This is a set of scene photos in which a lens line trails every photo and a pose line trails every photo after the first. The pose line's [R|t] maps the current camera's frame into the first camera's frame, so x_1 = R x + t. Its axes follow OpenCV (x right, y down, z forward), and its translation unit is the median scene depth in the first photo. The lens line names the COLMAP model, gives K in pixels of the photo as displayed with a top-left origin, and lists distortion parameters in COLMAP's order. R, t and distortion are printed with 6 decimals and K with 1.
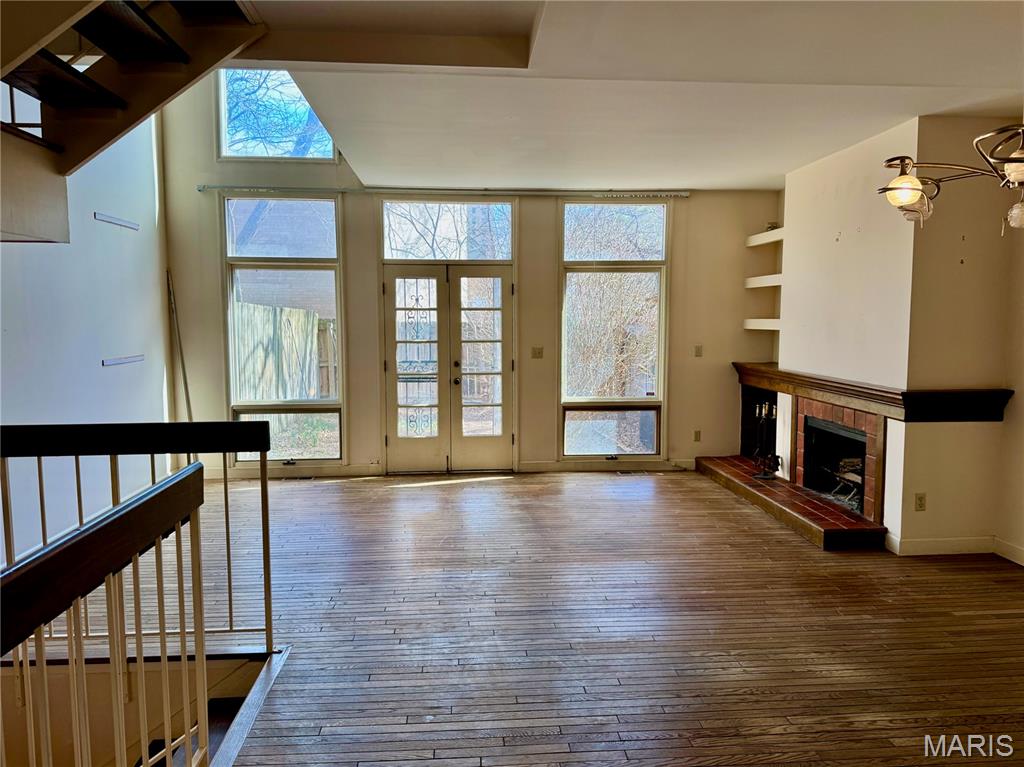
lens RADIAL K [[714.3, 0, 511.9], [0, 714.3, 384.0], [0, 0, 1]] dist [0.037251, -0.046723]
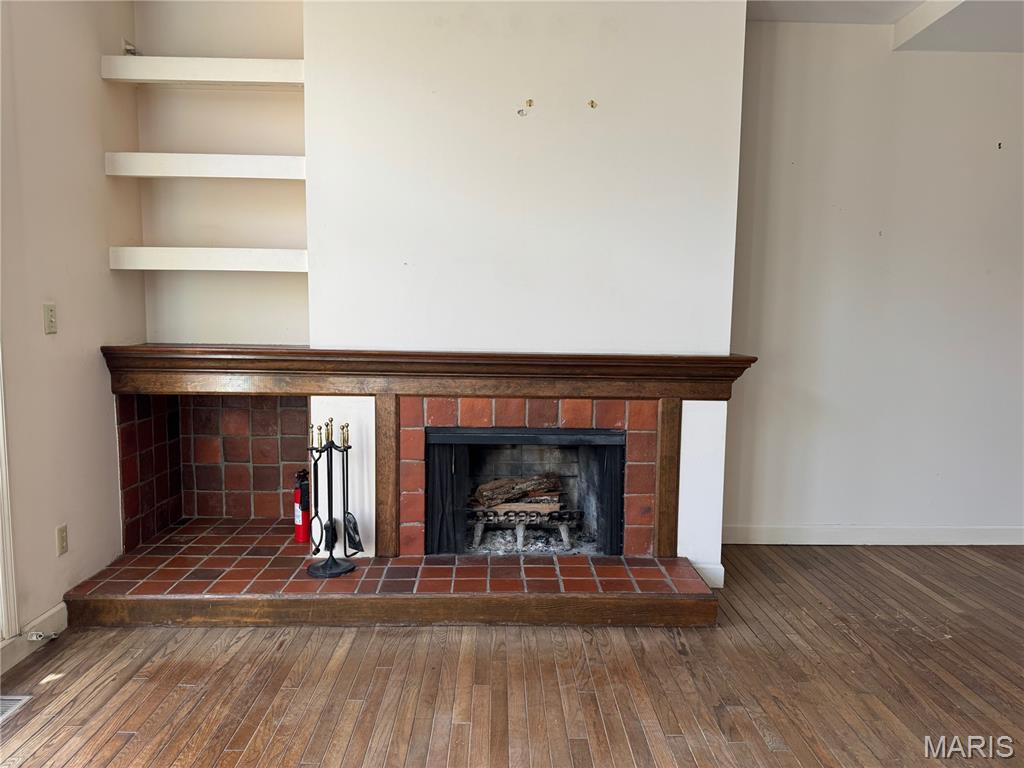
lens RADIAL K [[714.3, 0, 511.4], [0, 714.3, 383.6], [0, 0, 1]] dist [0.037251, -0.046723]
pose [[0.059282, -0.093382, 0.993864, -0.148443], [0.078317, 0.992981, 0.088628, -0.037875], [-0.995164, 0.072583, 0.066179, 1.028334]]
